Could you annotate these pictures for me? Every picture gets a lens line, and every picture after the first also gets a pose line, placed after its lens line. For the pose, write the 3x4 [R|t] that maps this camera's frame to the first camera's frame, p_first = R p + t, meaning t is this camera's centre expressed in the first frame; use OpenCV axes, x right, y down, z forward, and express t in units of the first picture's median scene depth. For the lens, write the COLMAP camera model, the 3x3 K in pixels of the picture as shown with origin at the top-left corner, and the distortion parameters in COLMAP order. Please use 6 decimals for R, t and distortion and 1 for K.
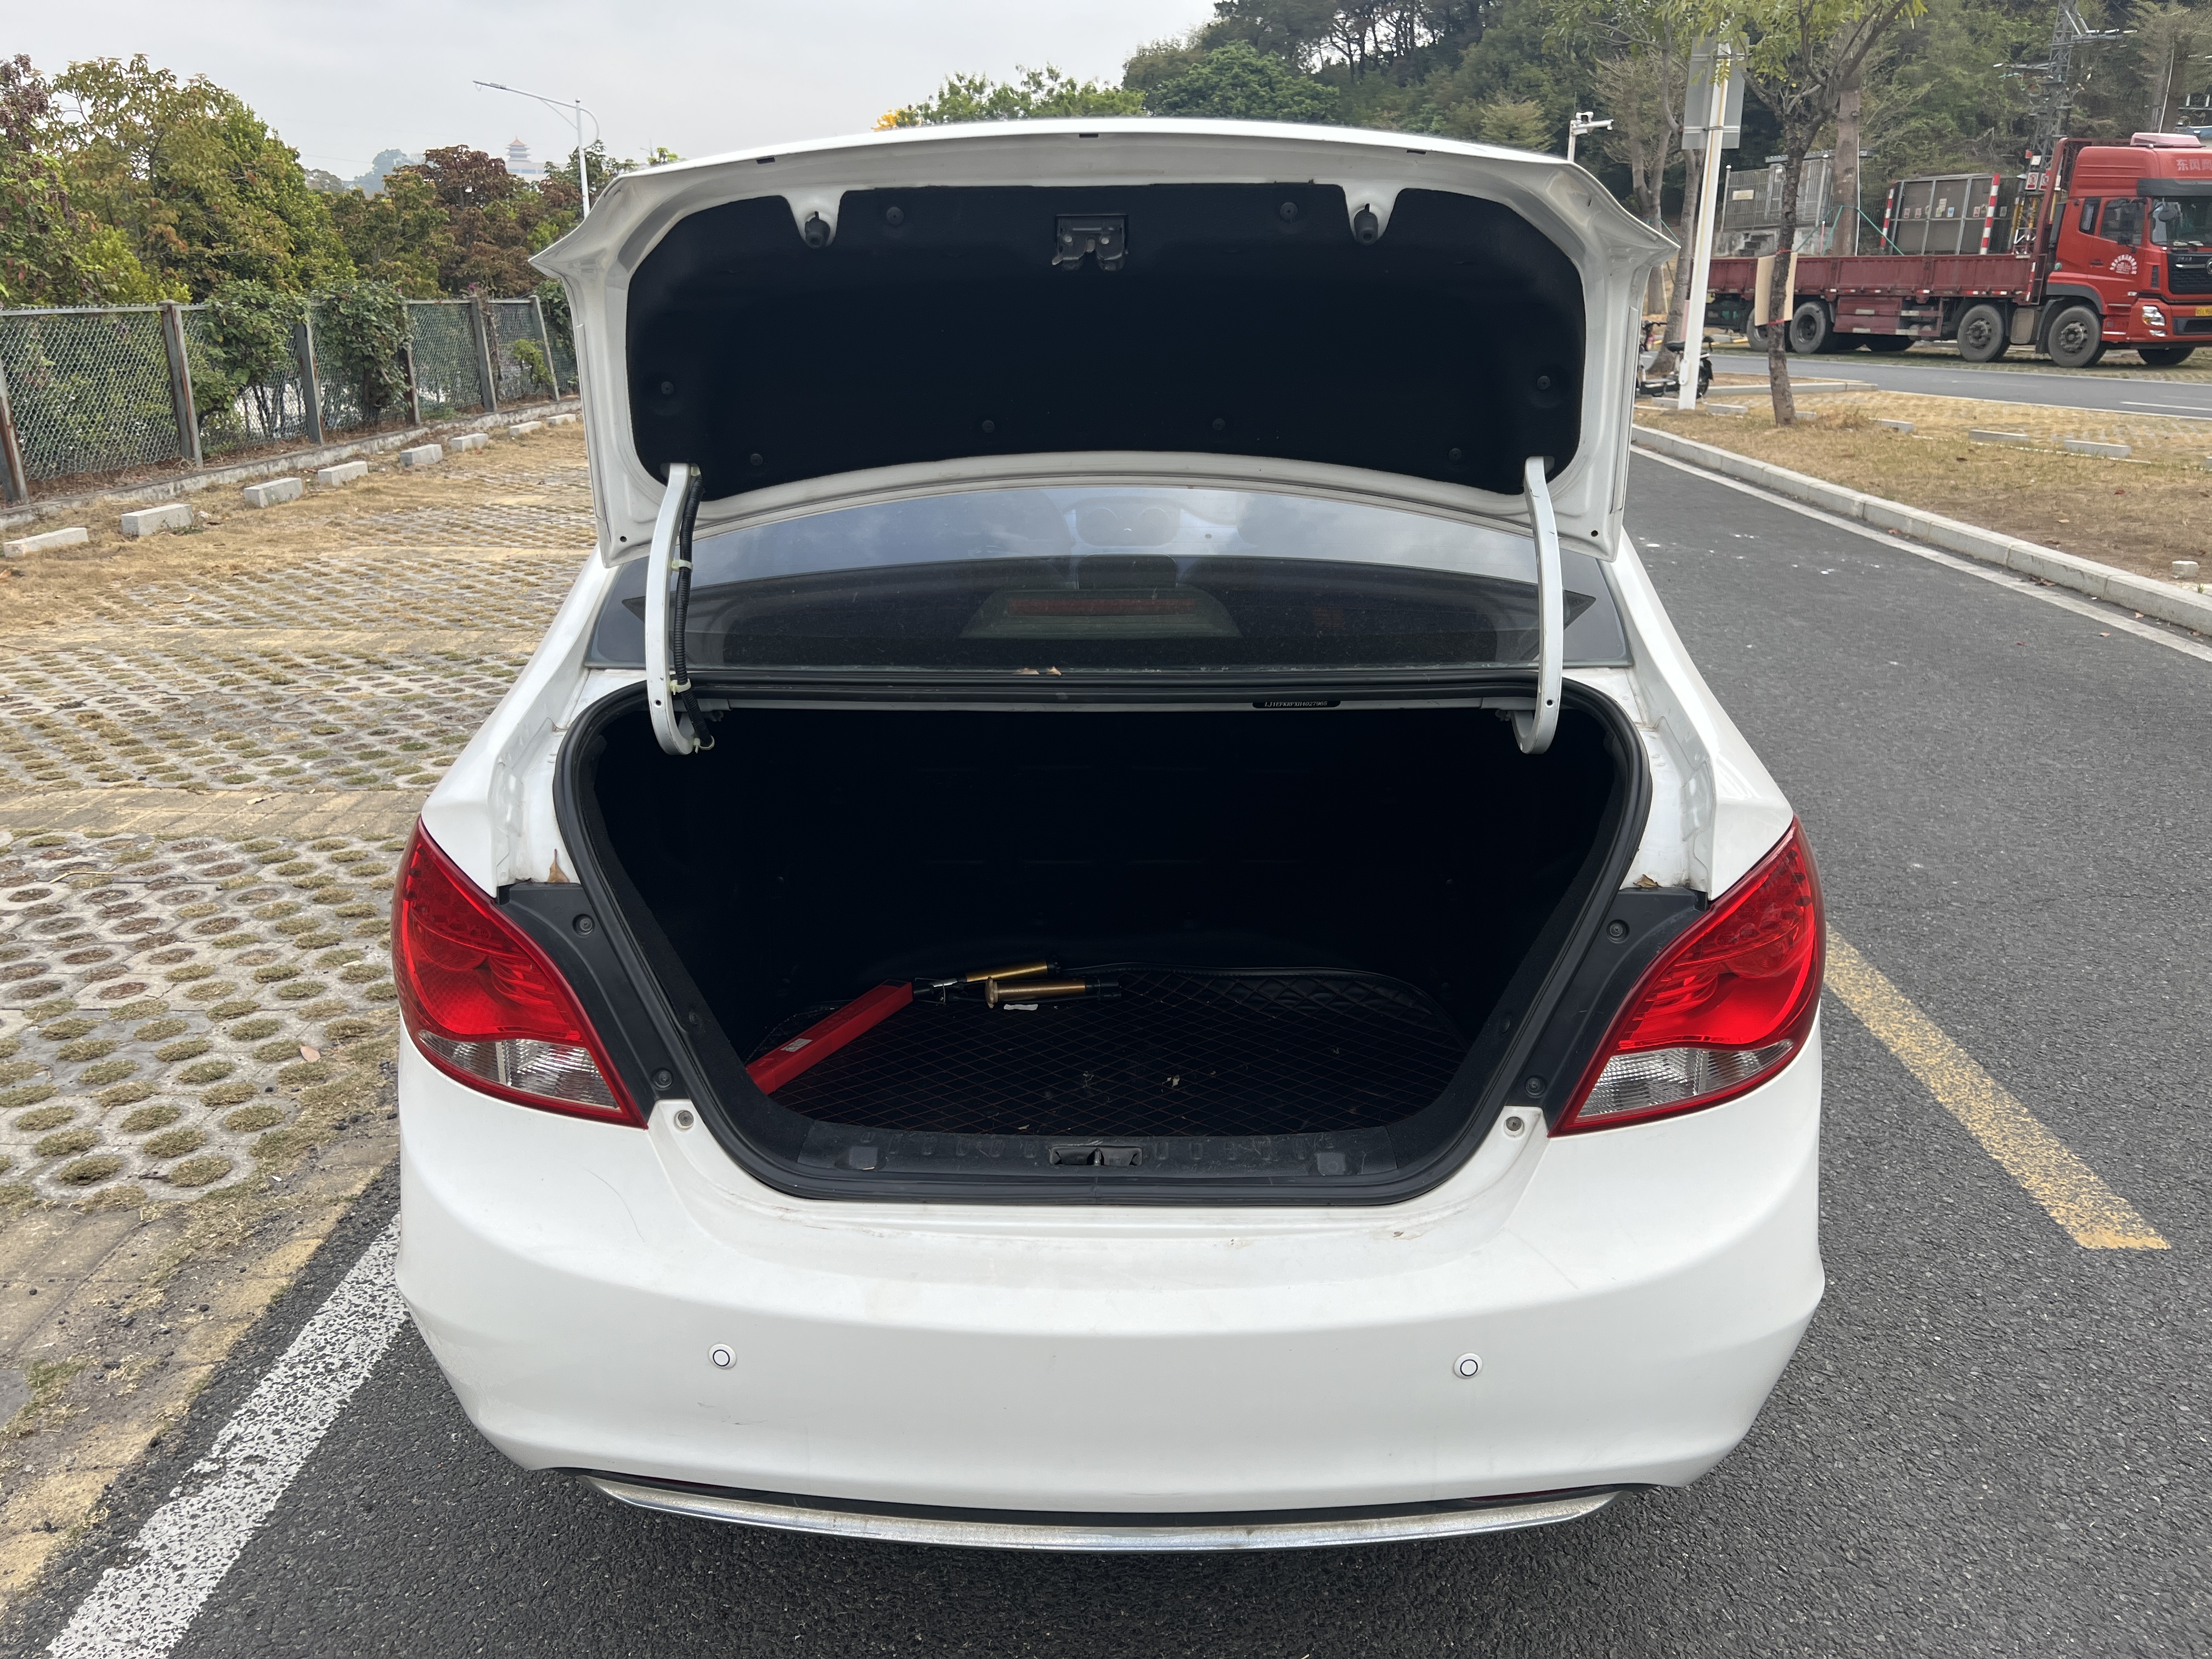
lens RADIAL K [[1684.7, 0, 1100.1], [0, 1684.7, 830.8], [0, 0, 1]] dist [0.043167, -0.054675]
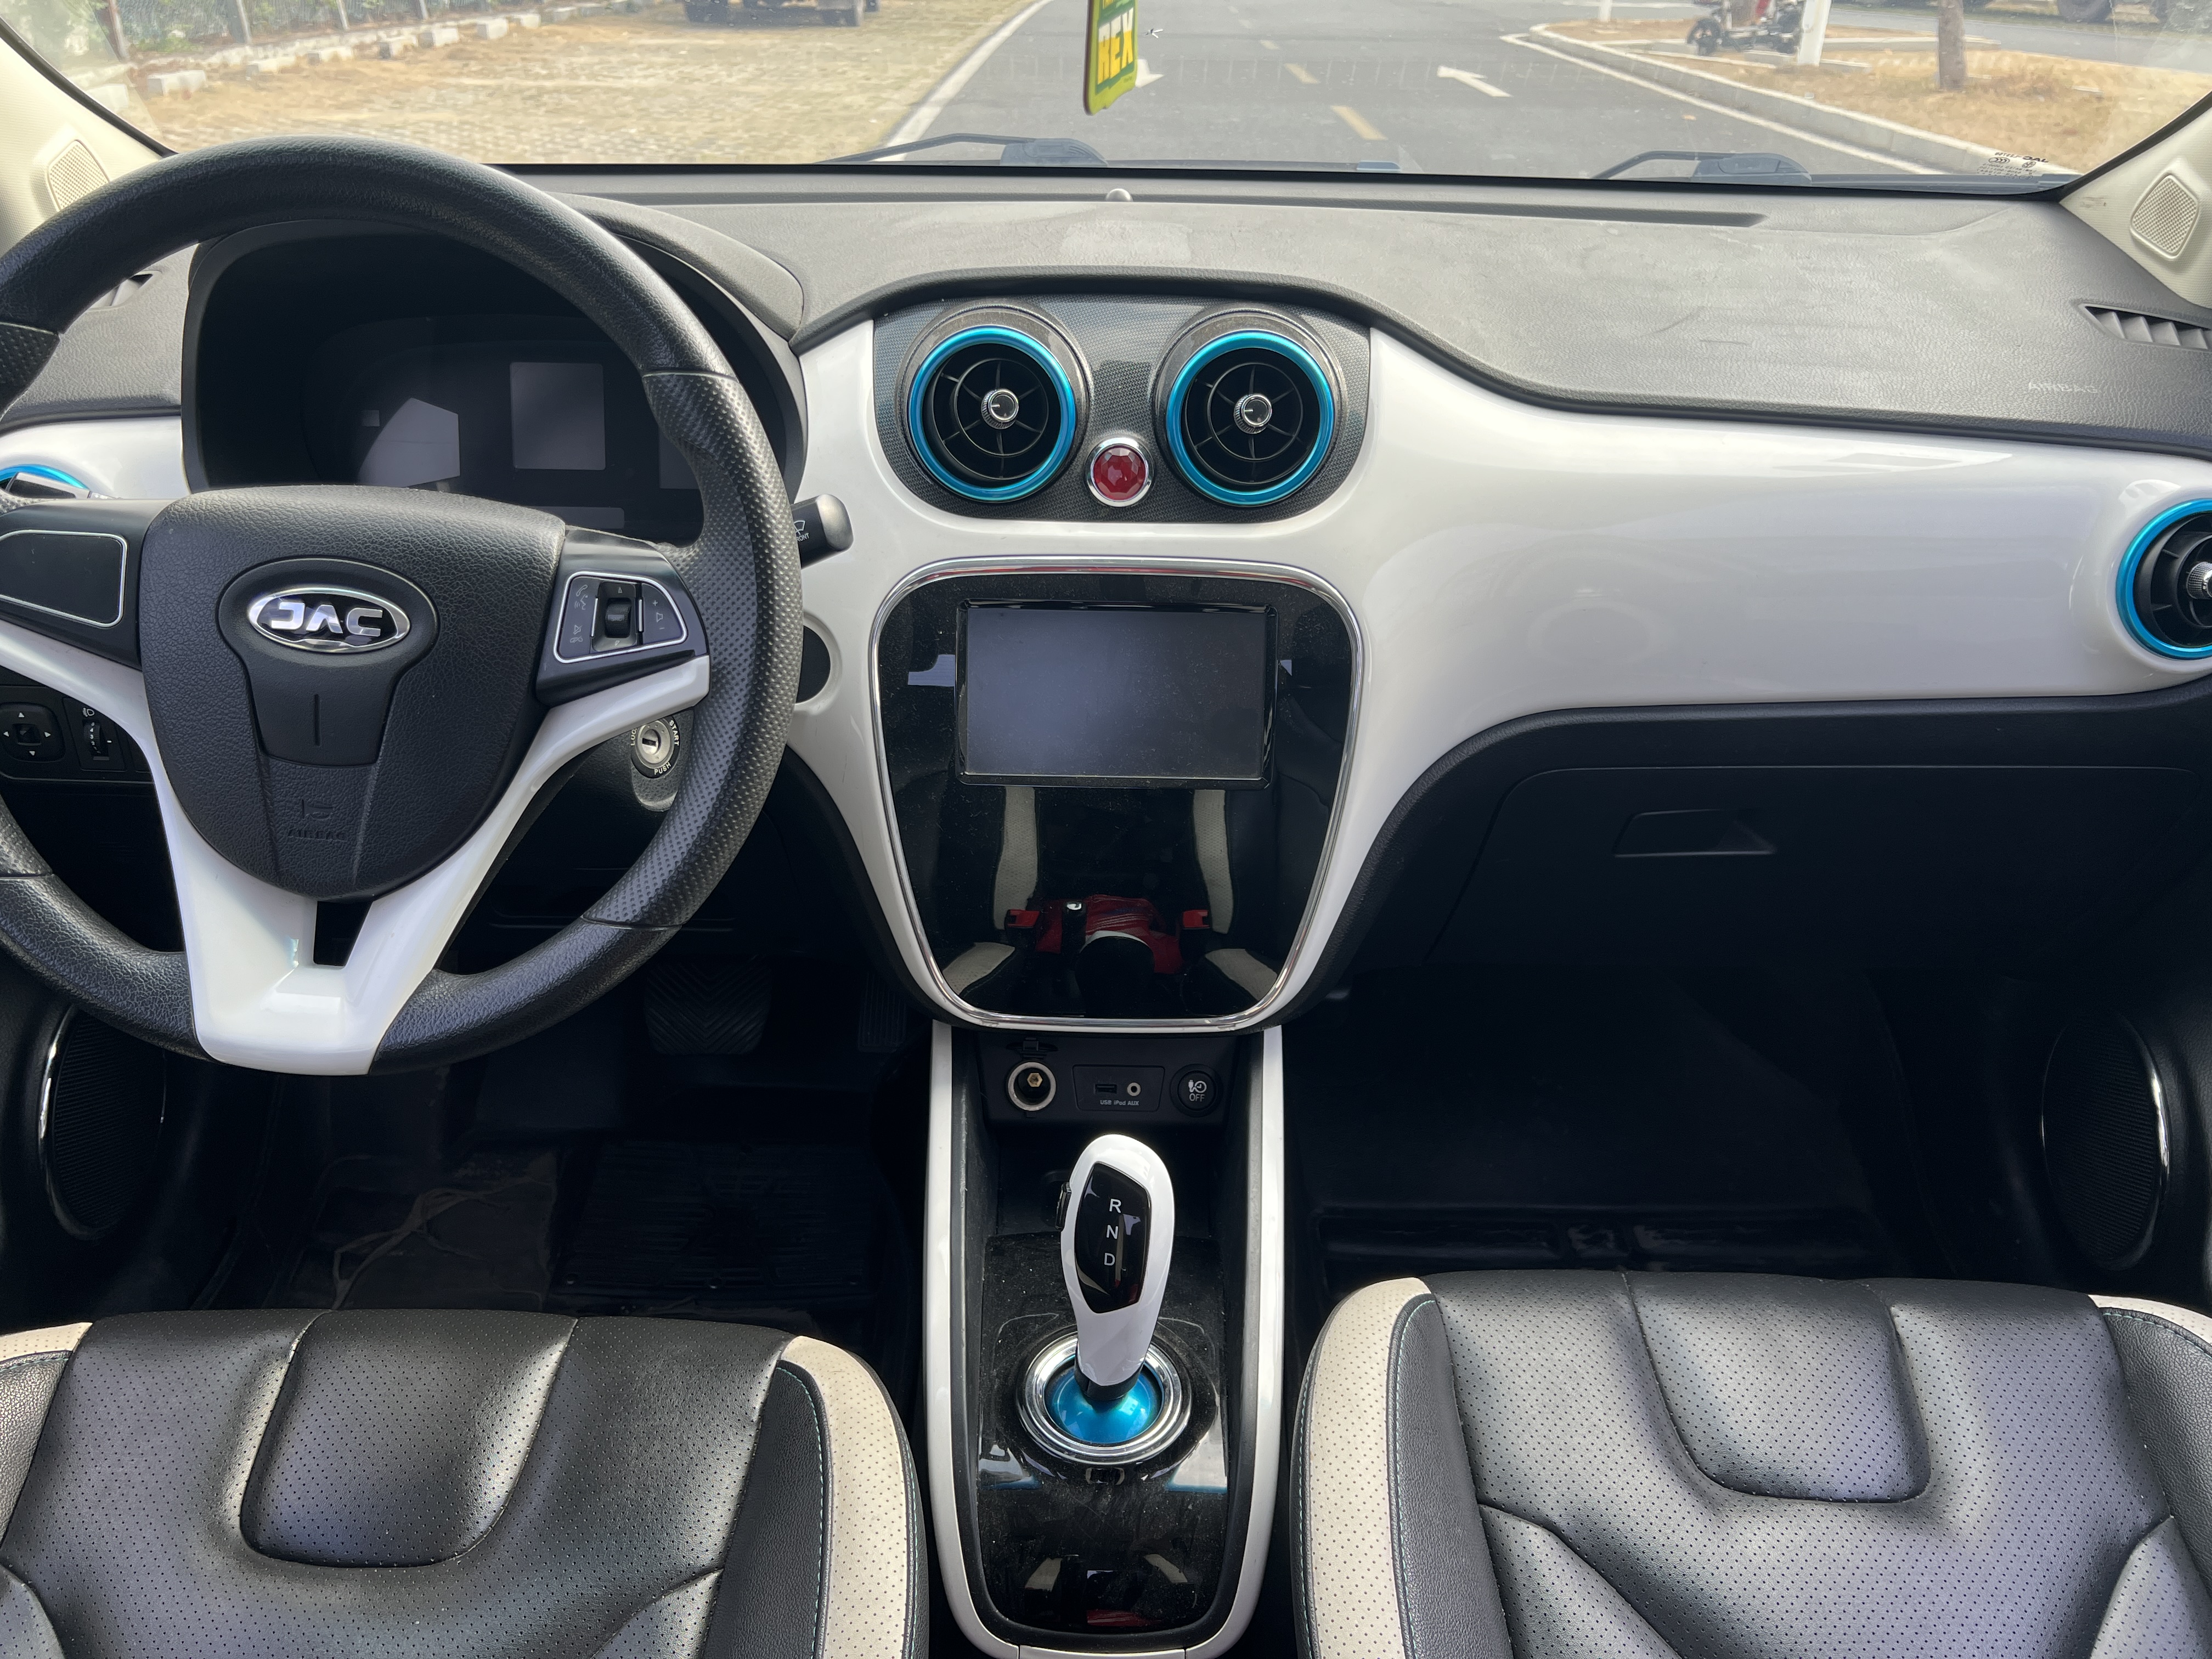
lens RADIAL K [[1684.7, 0, 1118.3], [0, 1684.7, 829.7], [0, 0, 1]] dist [0.043167, -0.054675]
pose [[0.999351, 0.002348, 0.035946, 0.001838], [-0.008578, 0.984683, 0.174145, -0.014821], [-0.034986, -0.174341, 0.984064, 0.073136]]
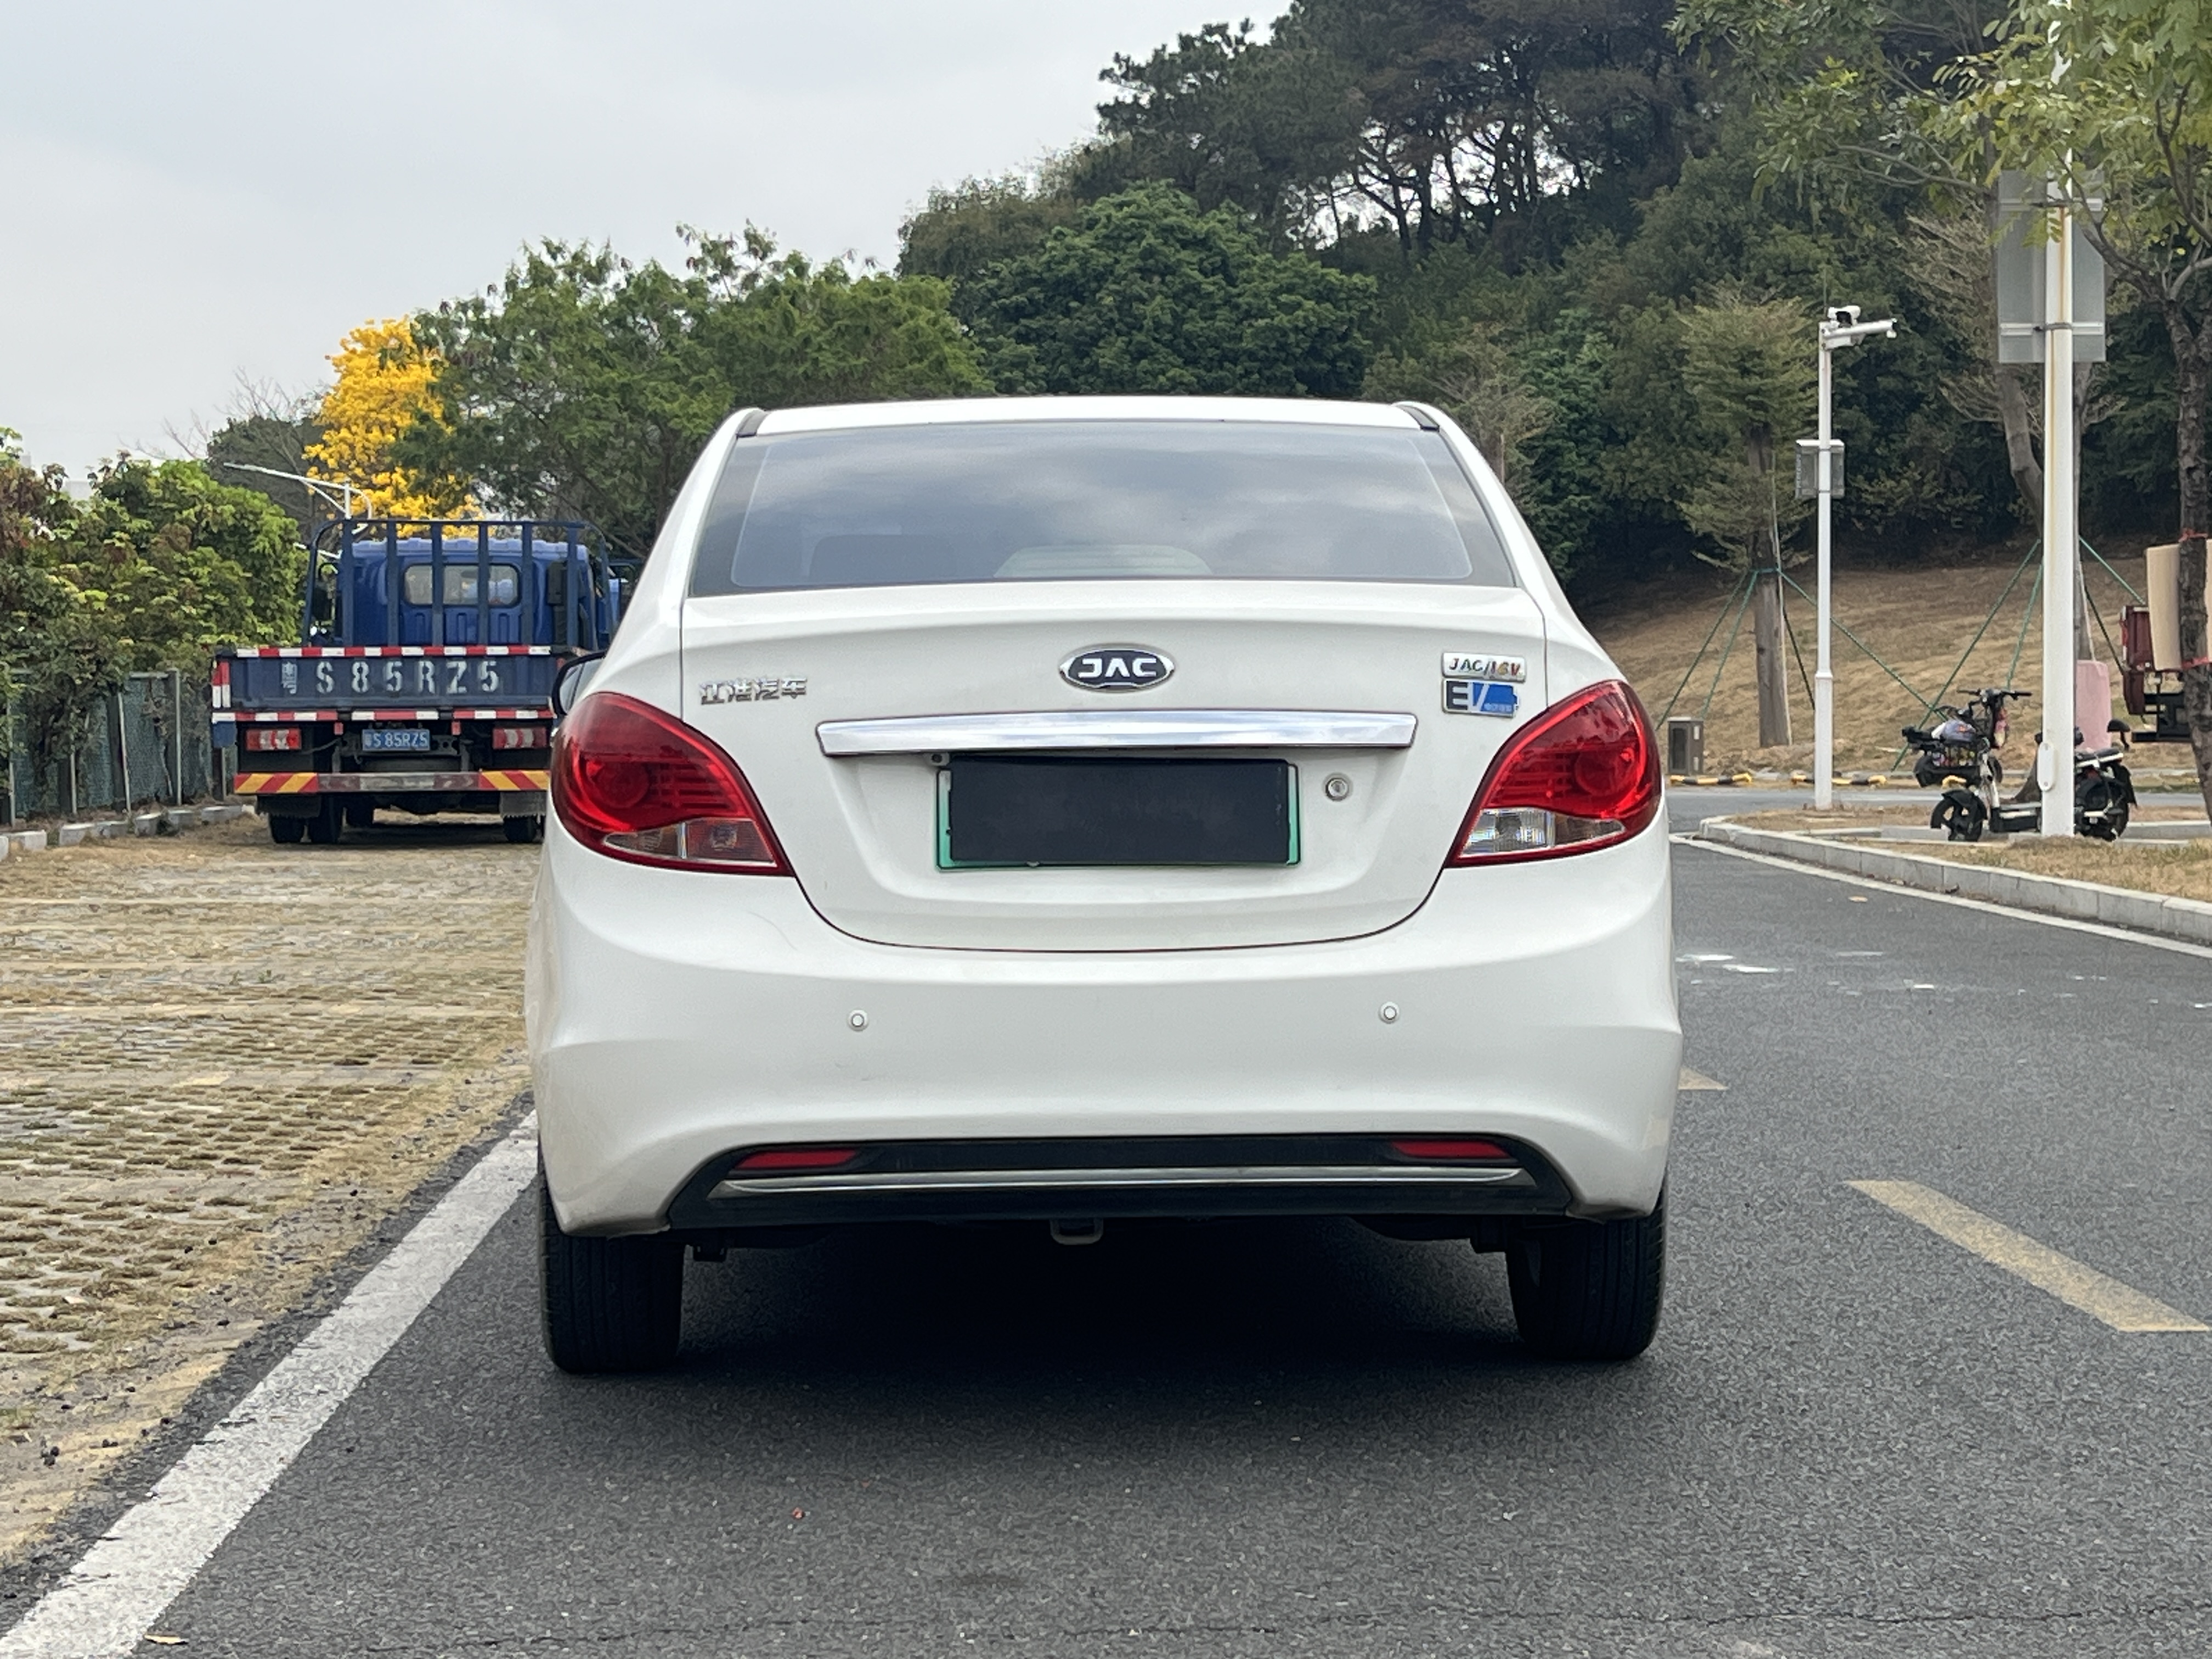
lens RADIAL K [[4330.1, 0, 1104.8], [0, 4330.1, 831.0], [0, 0, 1]] dist [0.171726, 0.000000]
pose [[0.997954, -0.005986, 0.063663, -0.009400], [0.023814, 0.958781, -0.283148, 0.044784], [-0.059344, 0.284085, 0.956961, -0.093997]]
